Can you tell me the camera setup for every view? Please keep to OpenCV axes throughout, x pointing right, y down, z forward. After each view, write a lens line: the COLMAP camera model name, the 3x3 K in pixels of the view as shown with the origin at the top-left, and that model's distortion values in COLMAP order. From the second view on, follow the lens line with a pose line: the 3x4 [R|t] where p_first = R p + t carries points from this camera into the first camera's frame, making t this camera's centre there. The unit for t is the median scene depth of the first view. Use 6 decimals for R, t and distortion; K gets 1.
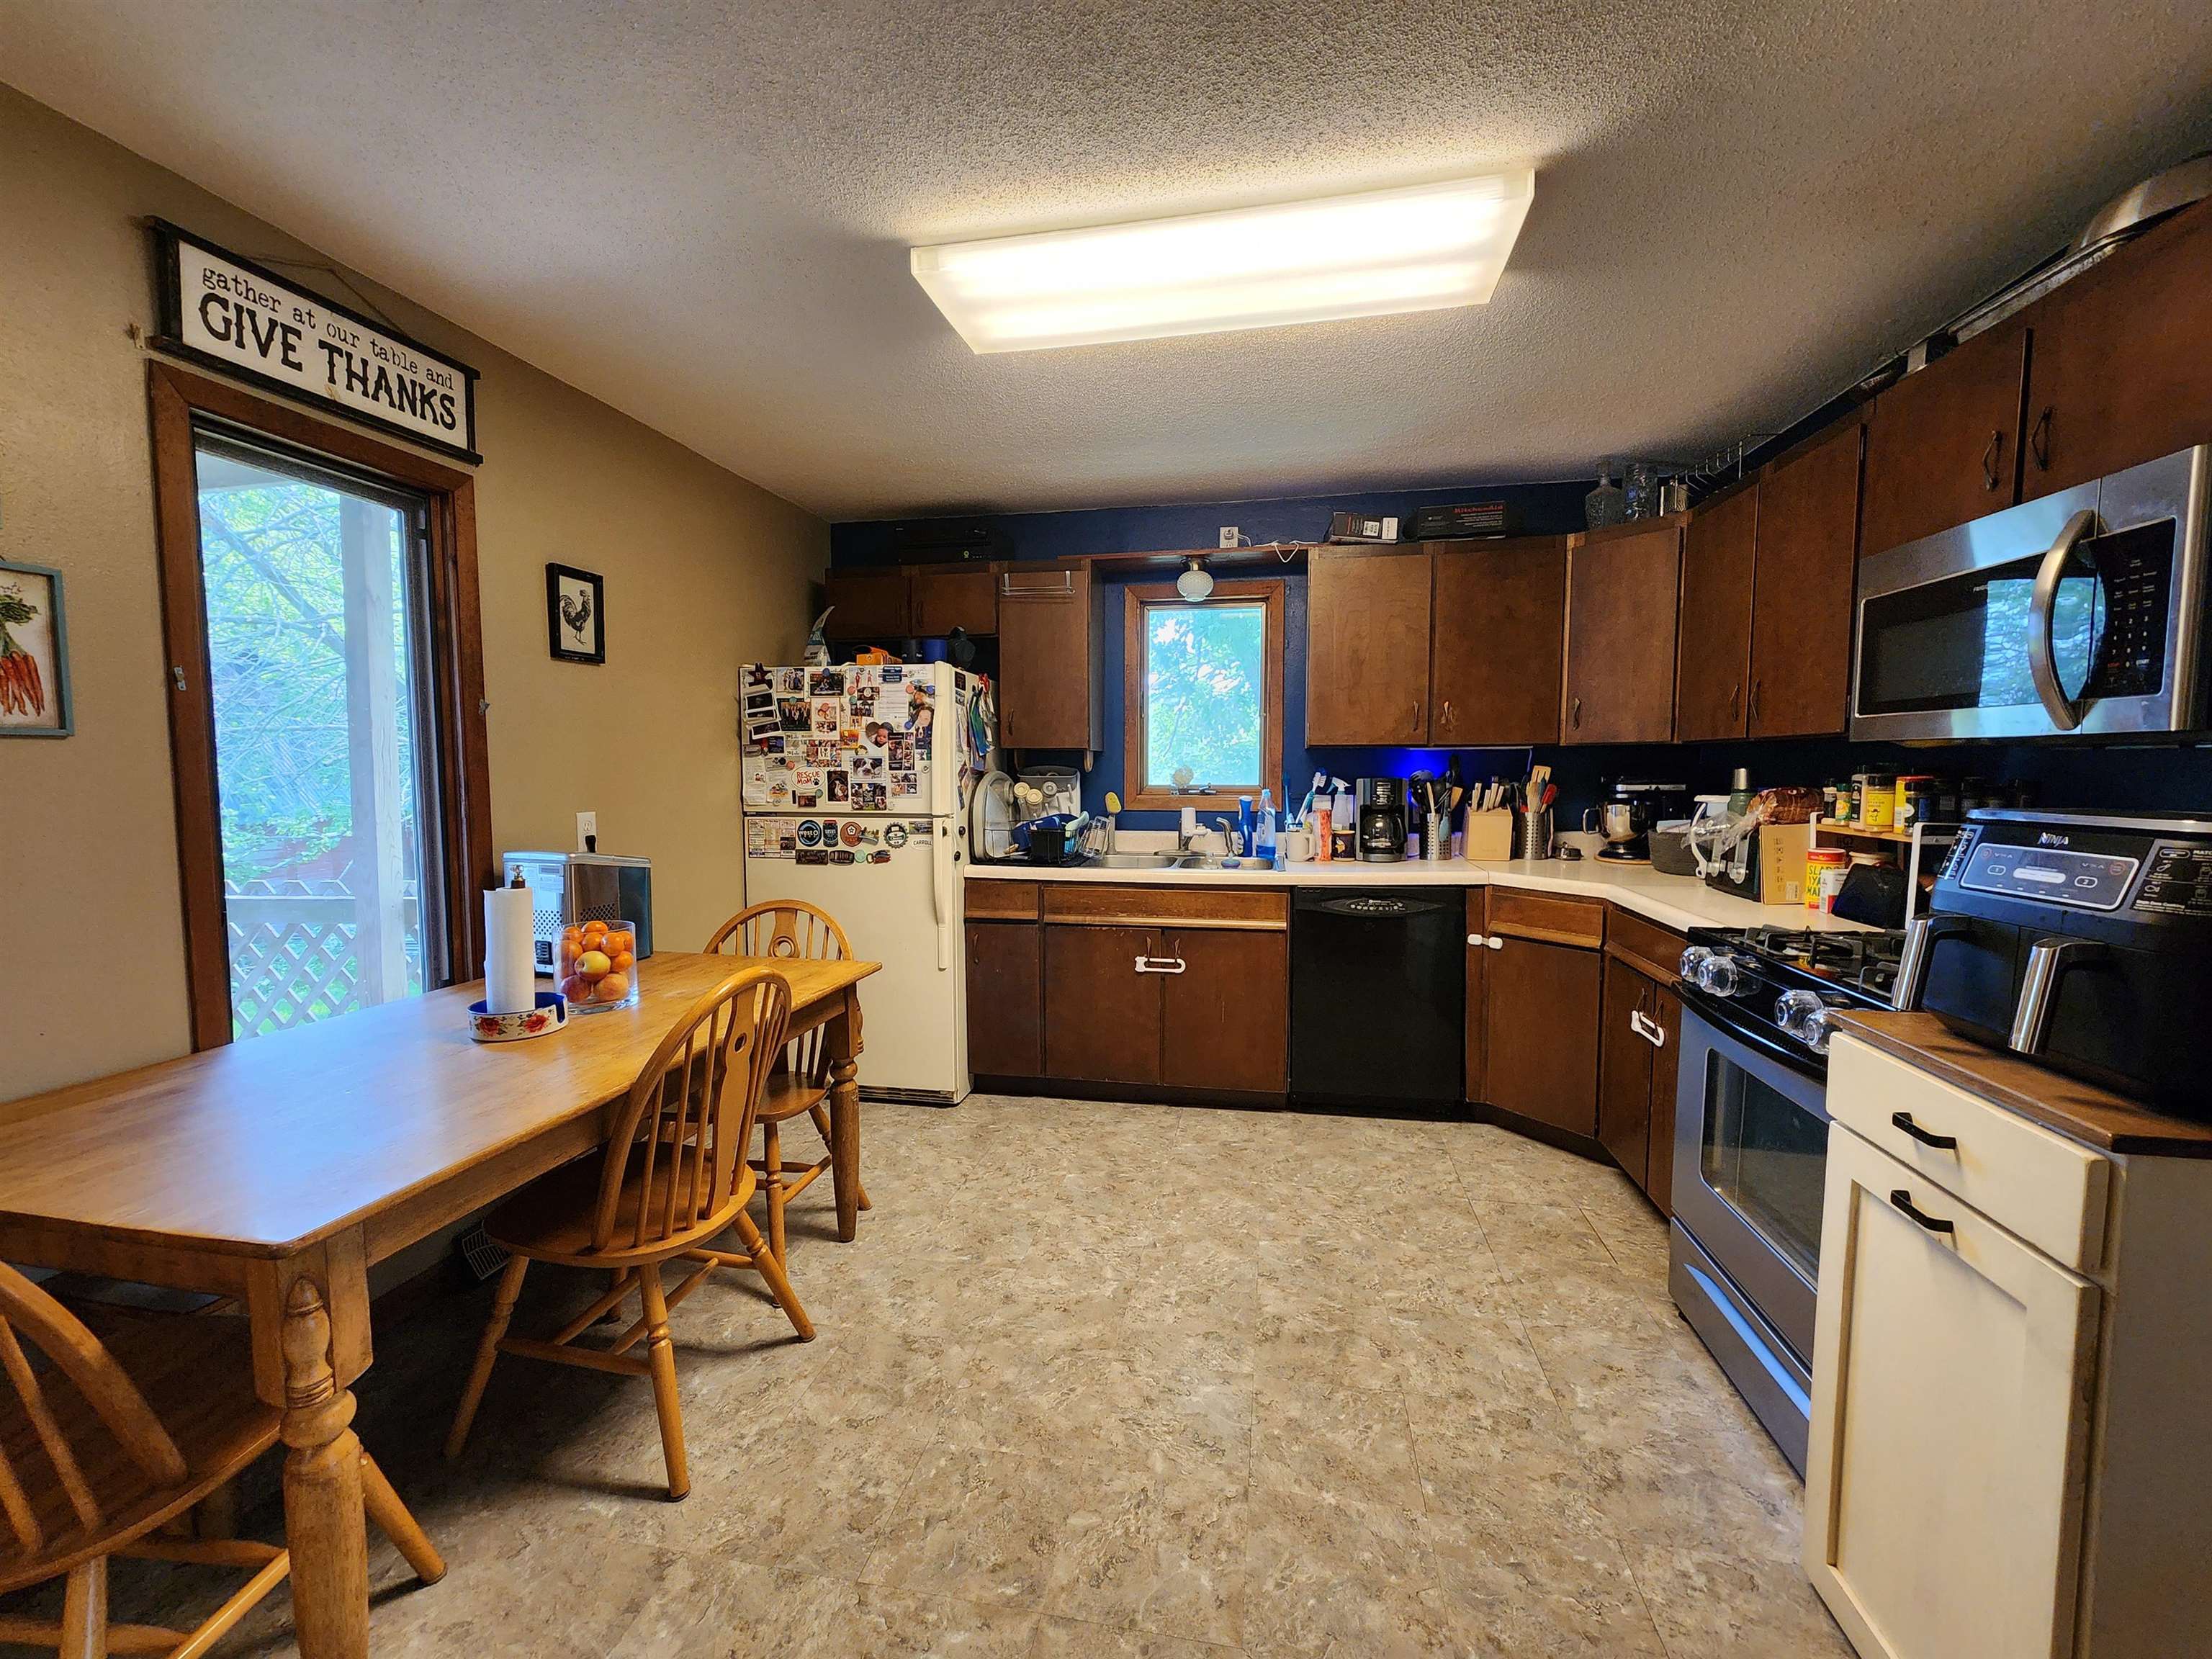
lens RADIAL K [[903.1, 0, 1106.0], [0, 903.1, 829.5], [0, 0, 1]] dist [-0.000307, -0.000404]
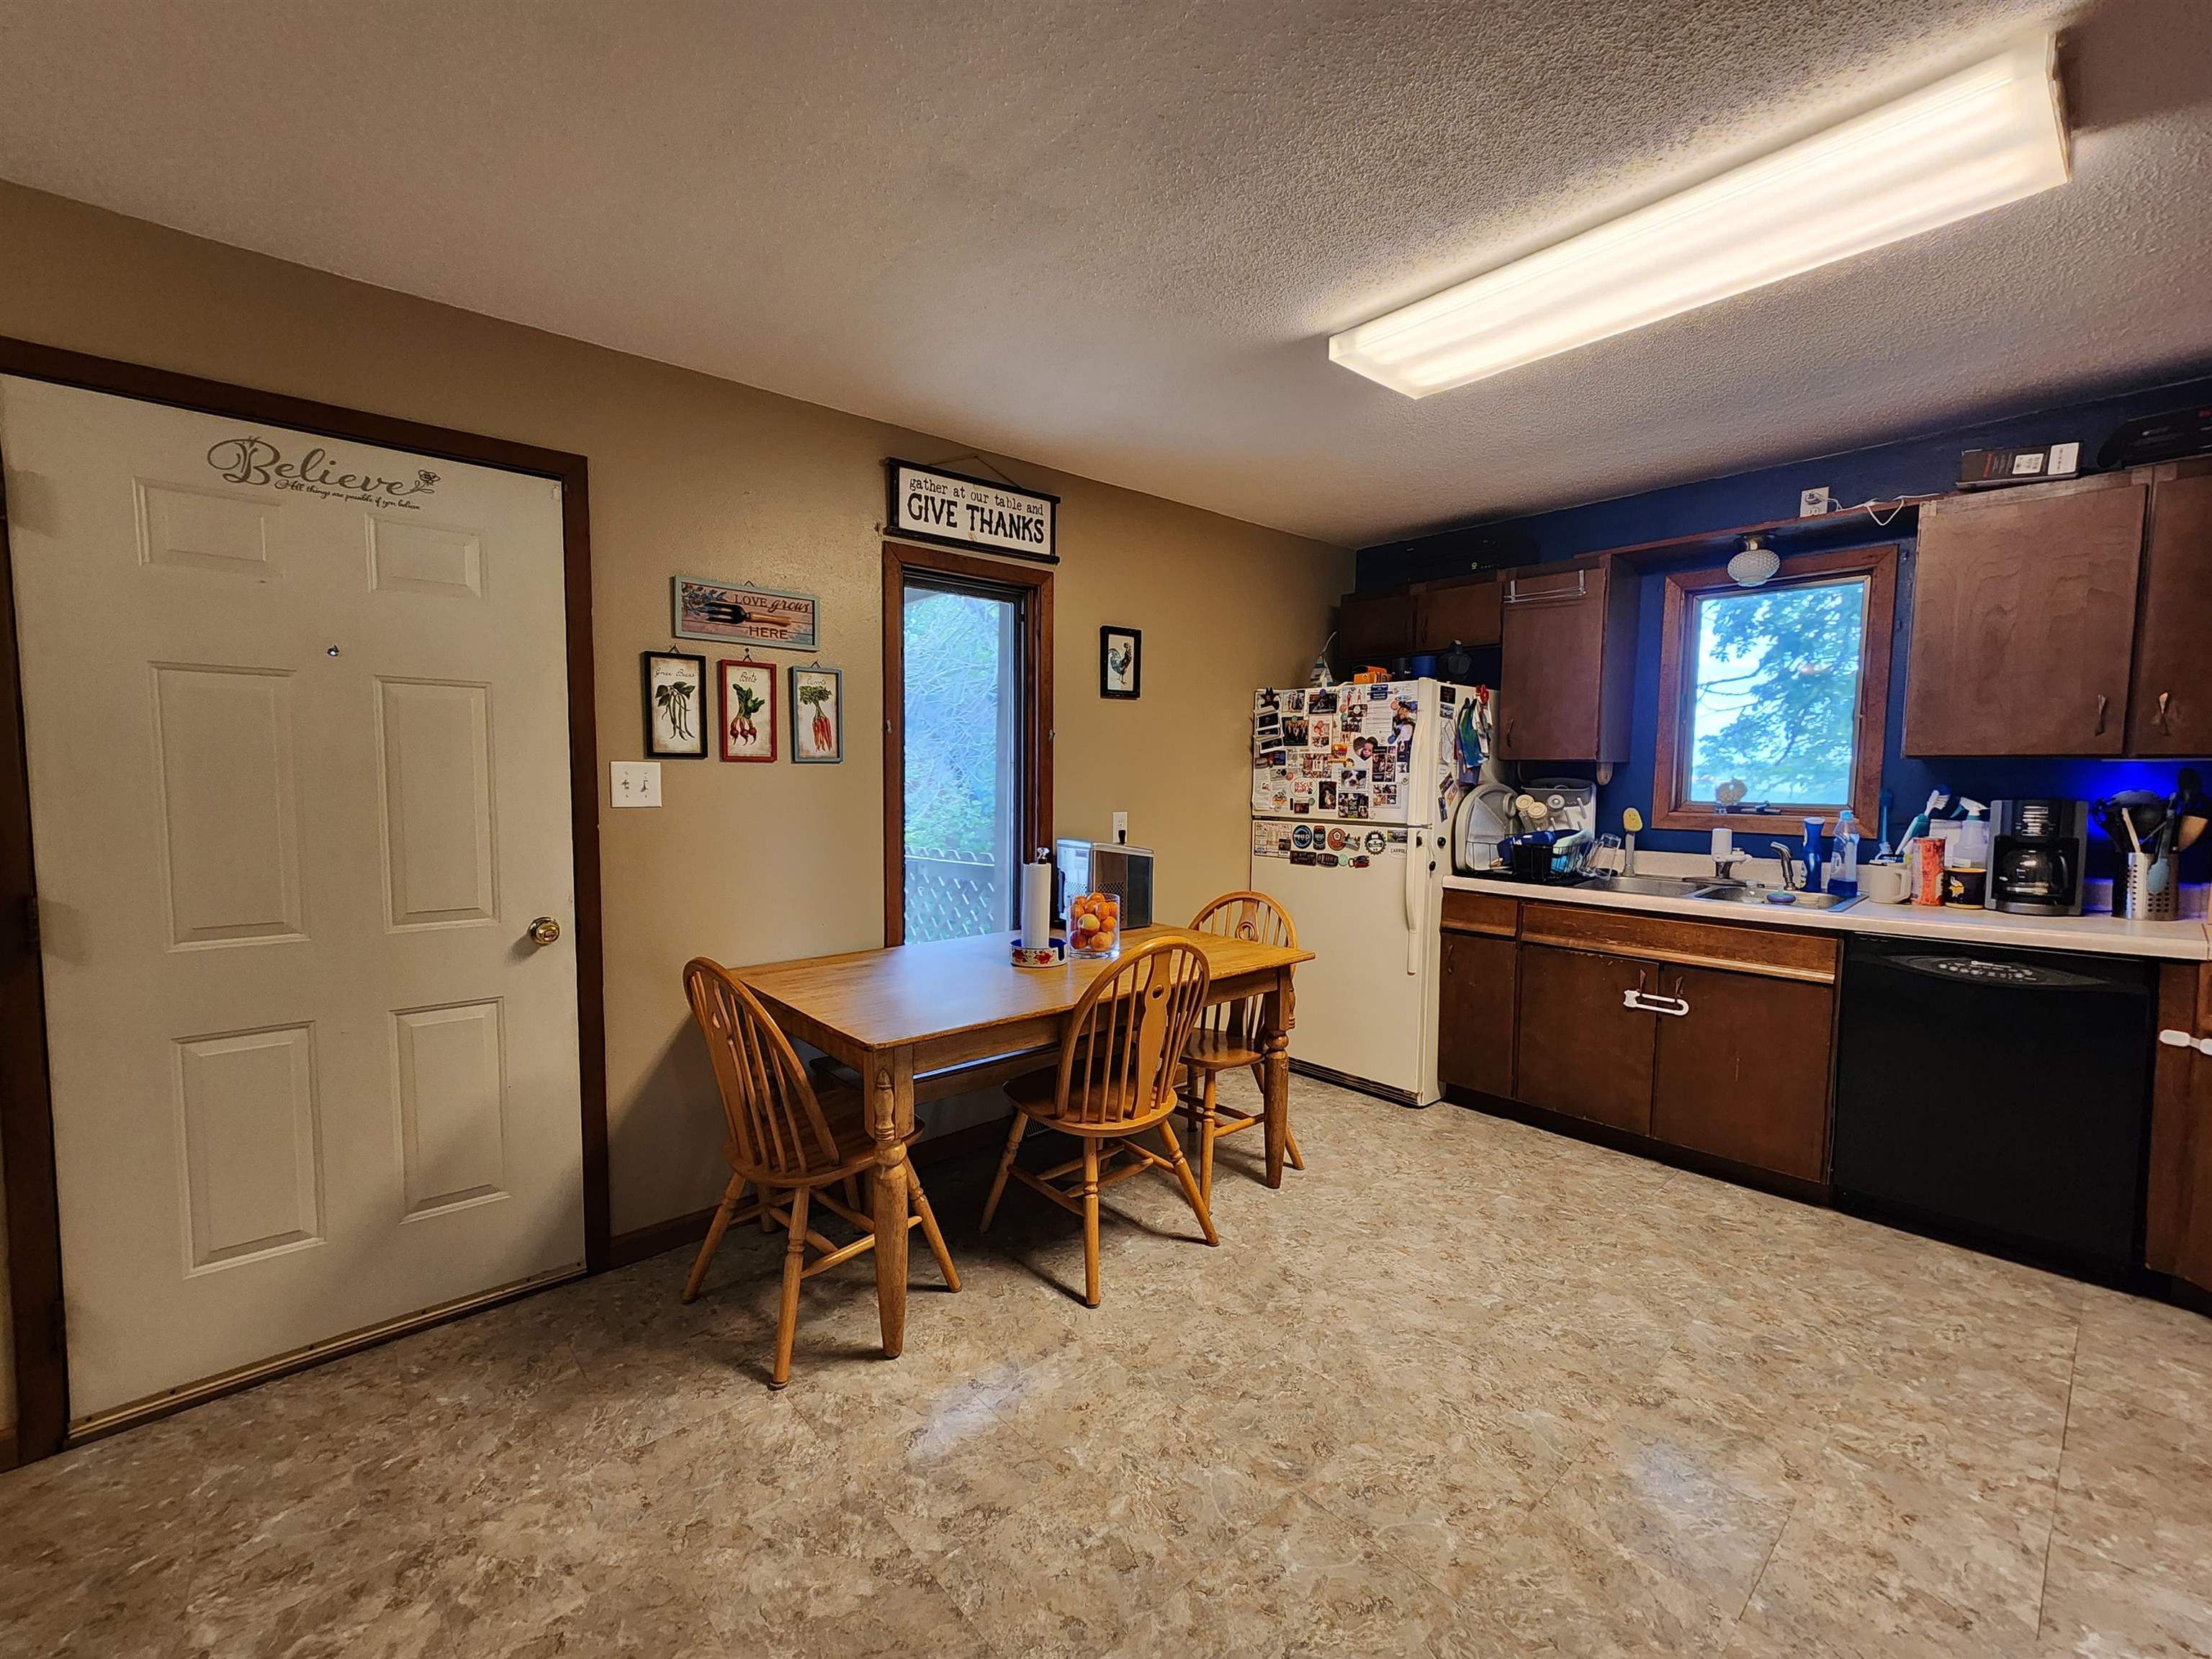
lens RADIAL K [[936.4, 0, 1106.0], [0, 936.4, 829.5], [0, 0, 1]] dist [0.003412, 0.000611]
pose [[0.790928, 0.044313, -0.610303, 0.254069], [-0.047125, 0.998823, 0.011452, -0.009081], [0.610092, 0.019703, 0.792085, -0.094824]]
